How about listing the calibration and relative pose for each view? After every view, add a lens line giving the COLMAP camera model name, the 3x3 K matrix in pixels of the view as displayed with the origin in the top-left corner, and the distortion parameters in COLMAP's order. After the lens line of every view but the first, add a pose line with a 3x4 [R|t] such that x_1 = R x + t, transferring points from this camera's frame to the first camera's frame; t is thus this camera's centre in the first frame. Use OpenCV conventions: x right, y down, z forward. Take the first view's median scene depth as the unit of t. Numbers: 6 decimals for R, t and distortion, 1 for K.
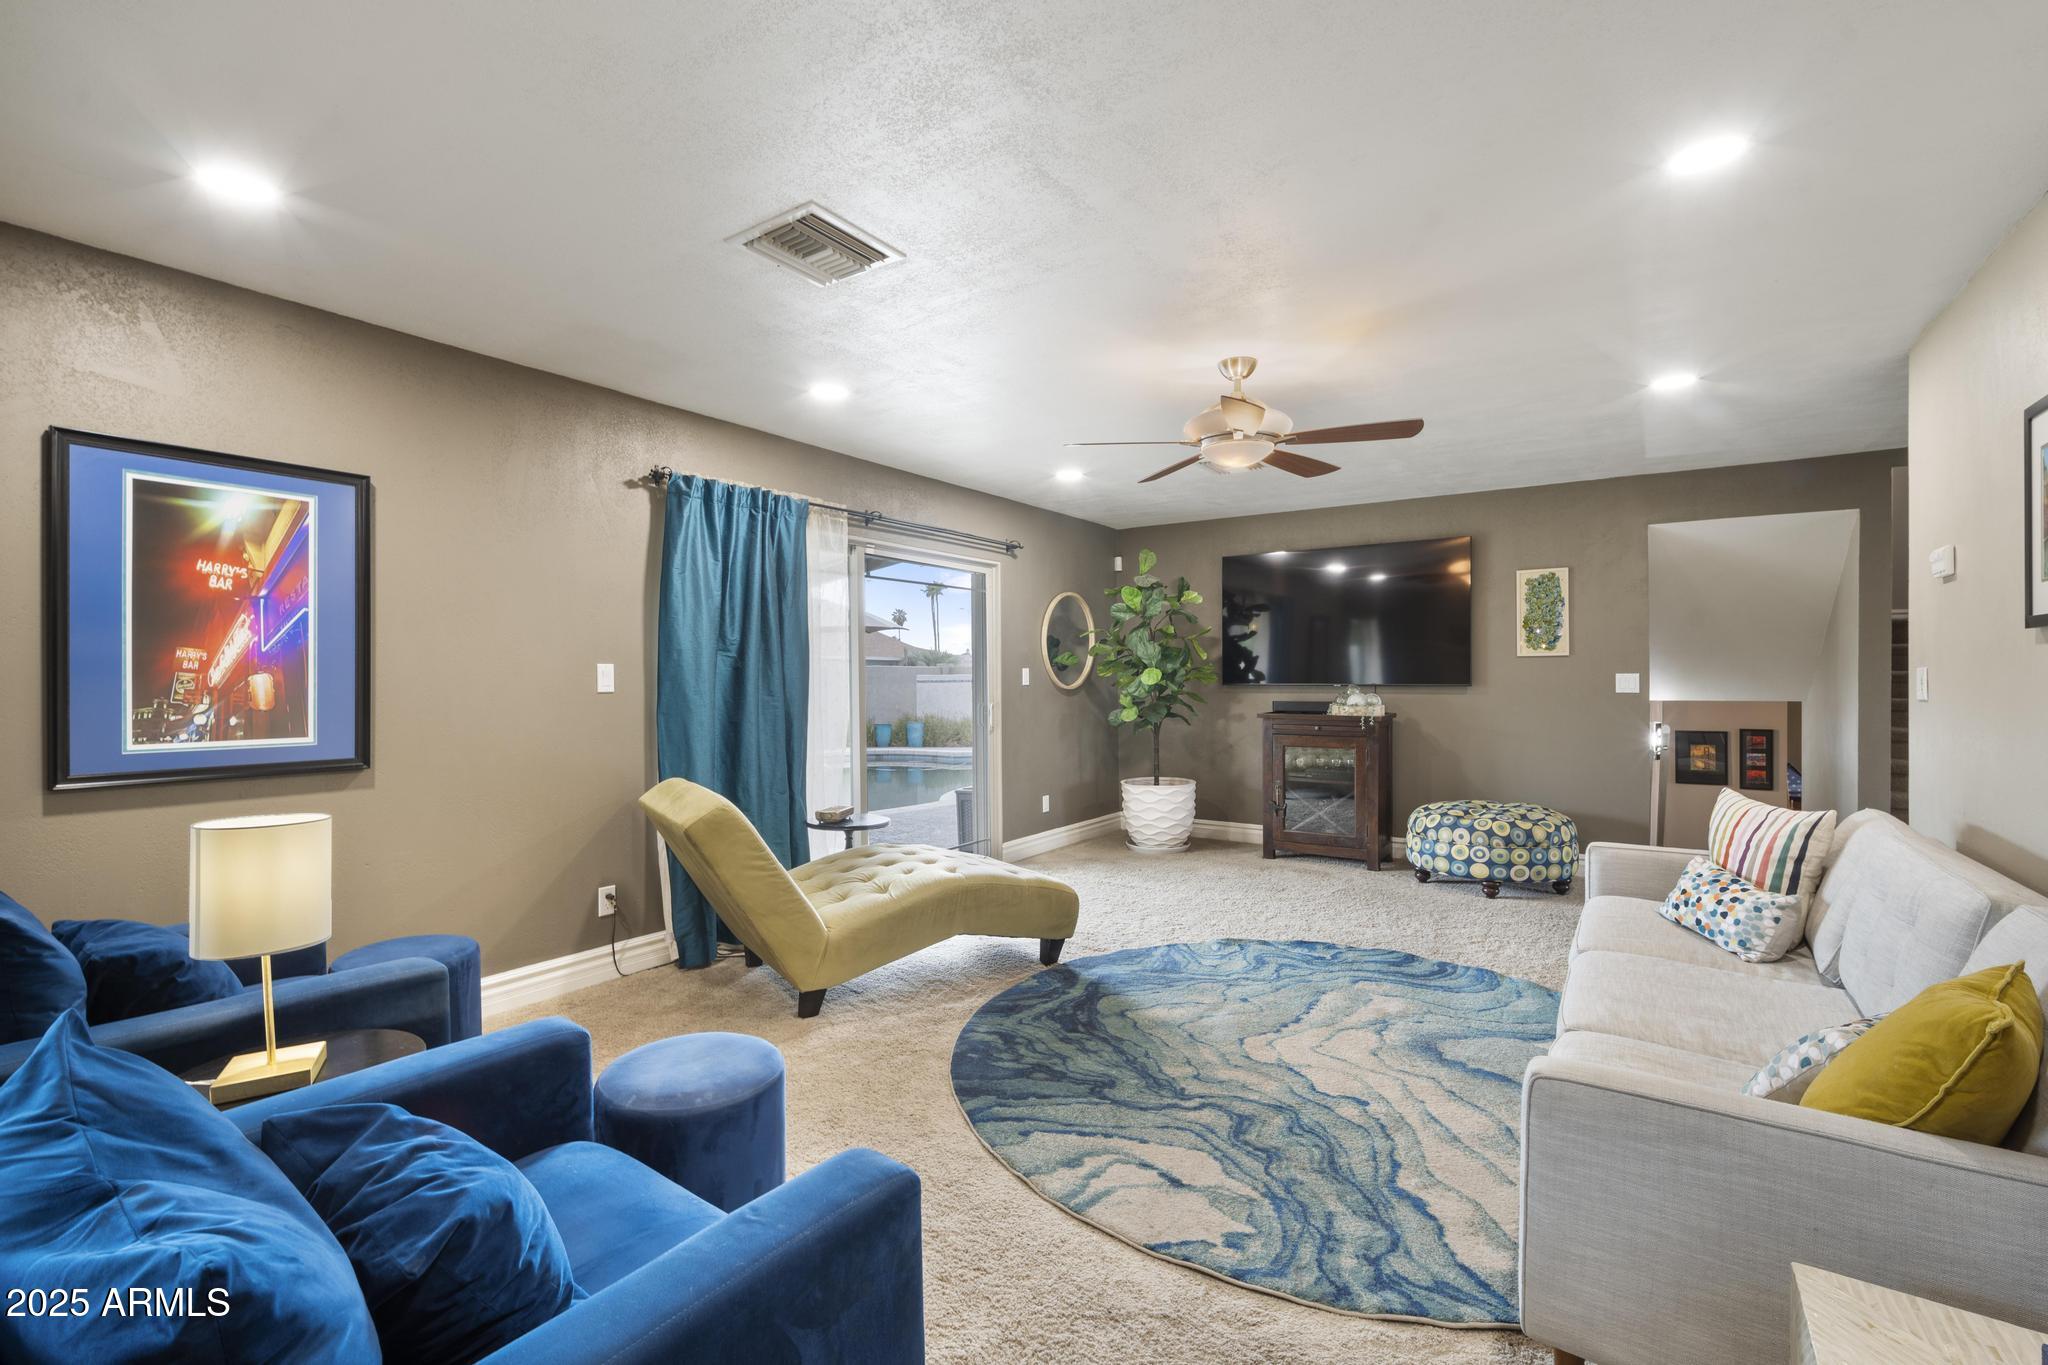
lens RADIAL K [[906.9, 0, 1015.1], [0, 906.9, 683.9], [0, 0, 1]] dist [-0.001438, 0.003128]
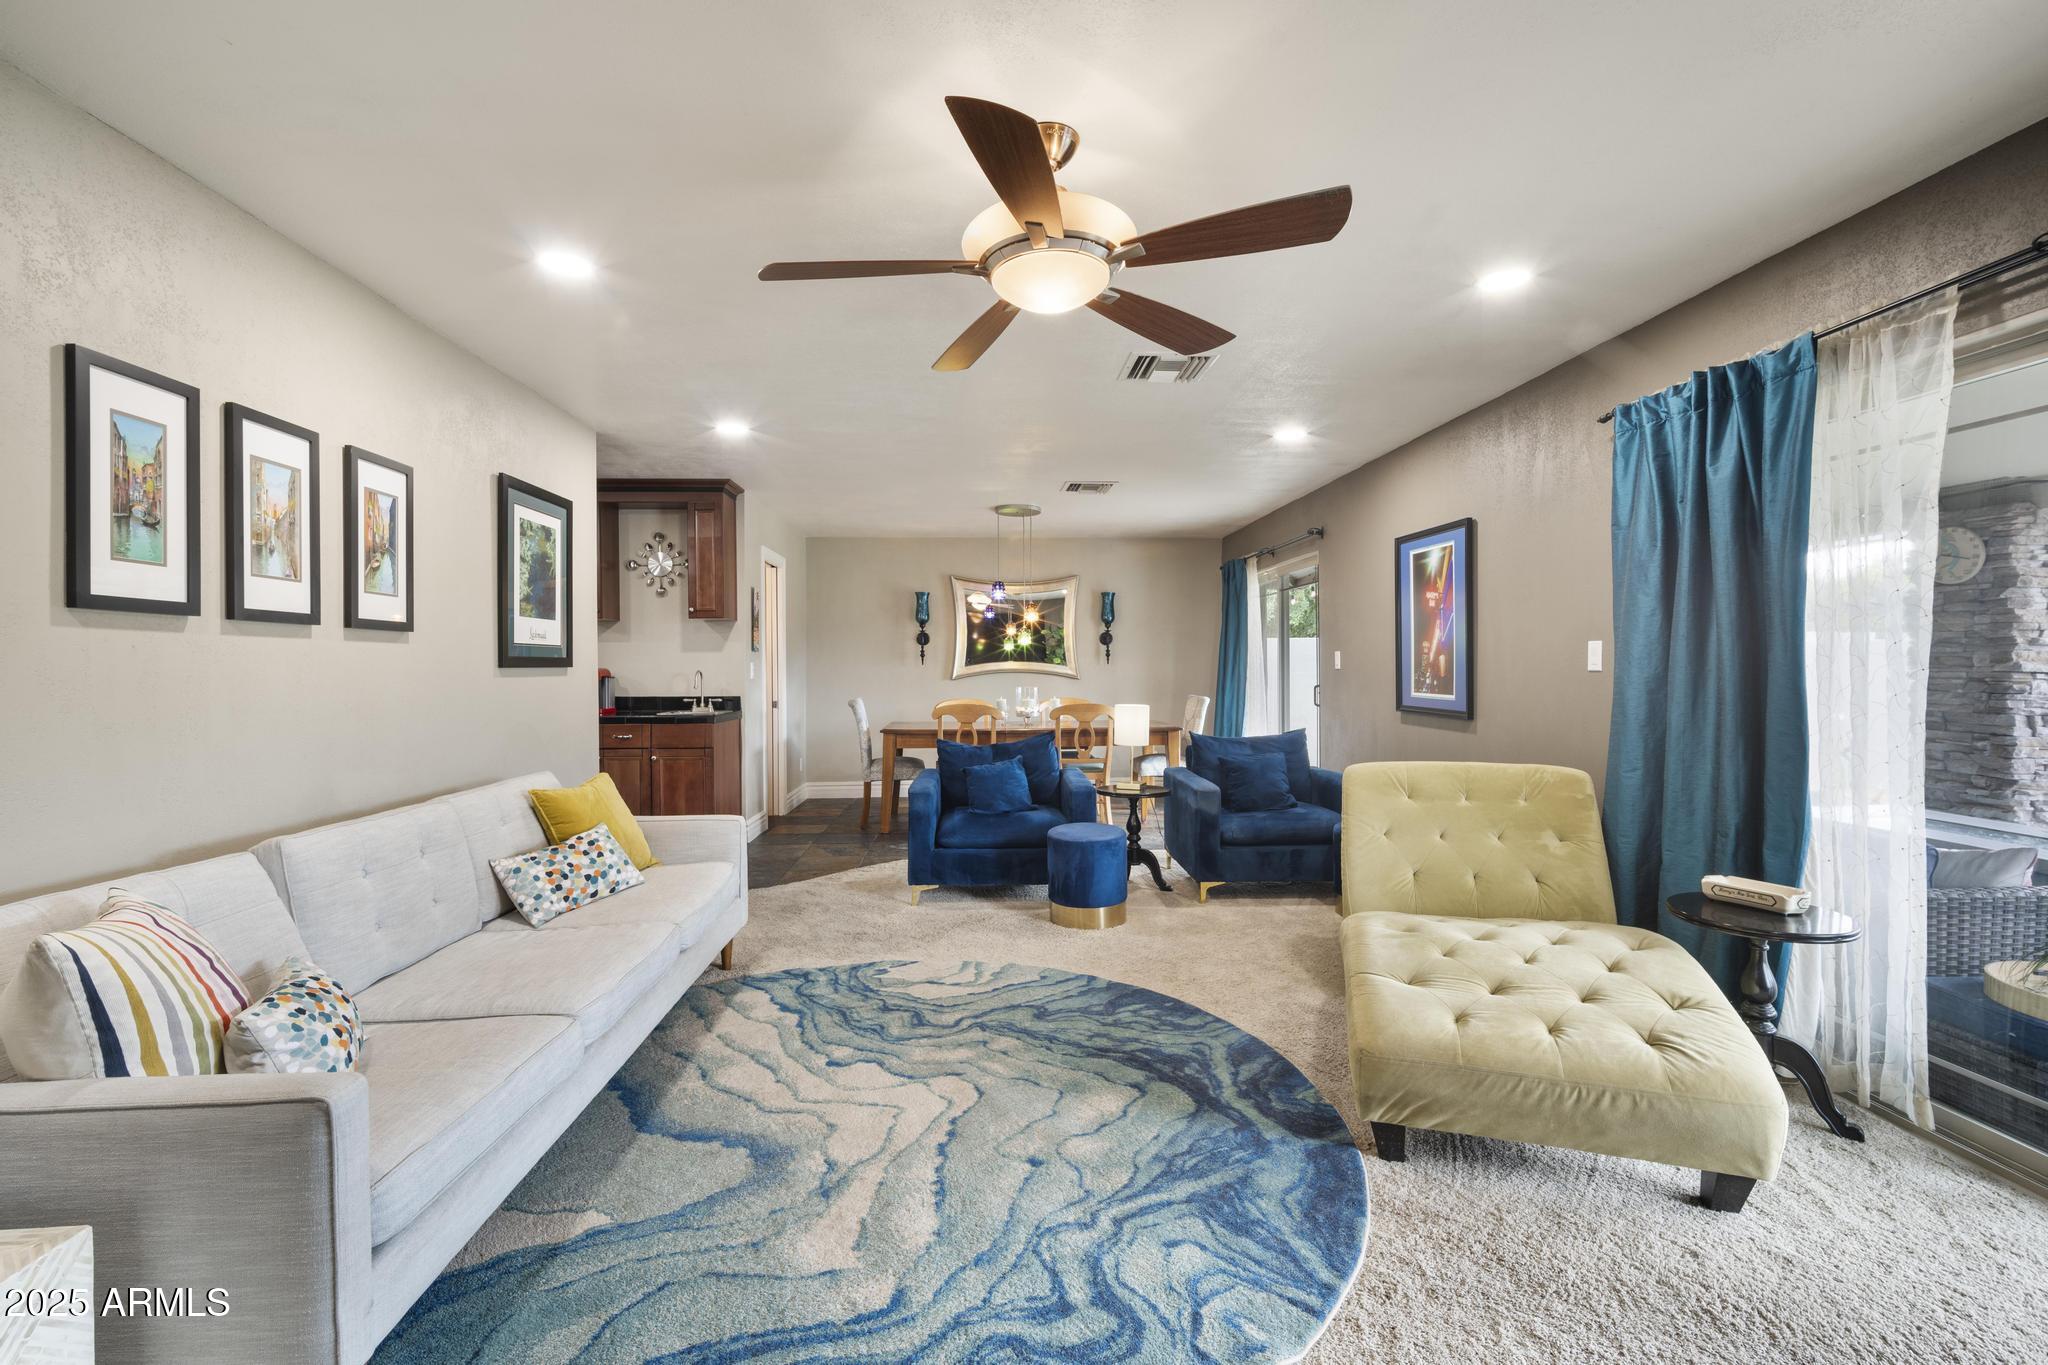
lens RADIAL K [[906.9, 0, 1018.3], [0, 906.9, 672.1], [0, 0, 1]] dist [-0.001438, 0.003128]
pose [[-0.792277, 0.011179, -0.610059, 0.809395], [0.002781, 0.999888, 0.014710, -0.006869], [0.610155, 0.009958, -0.792219, 1.869357]]
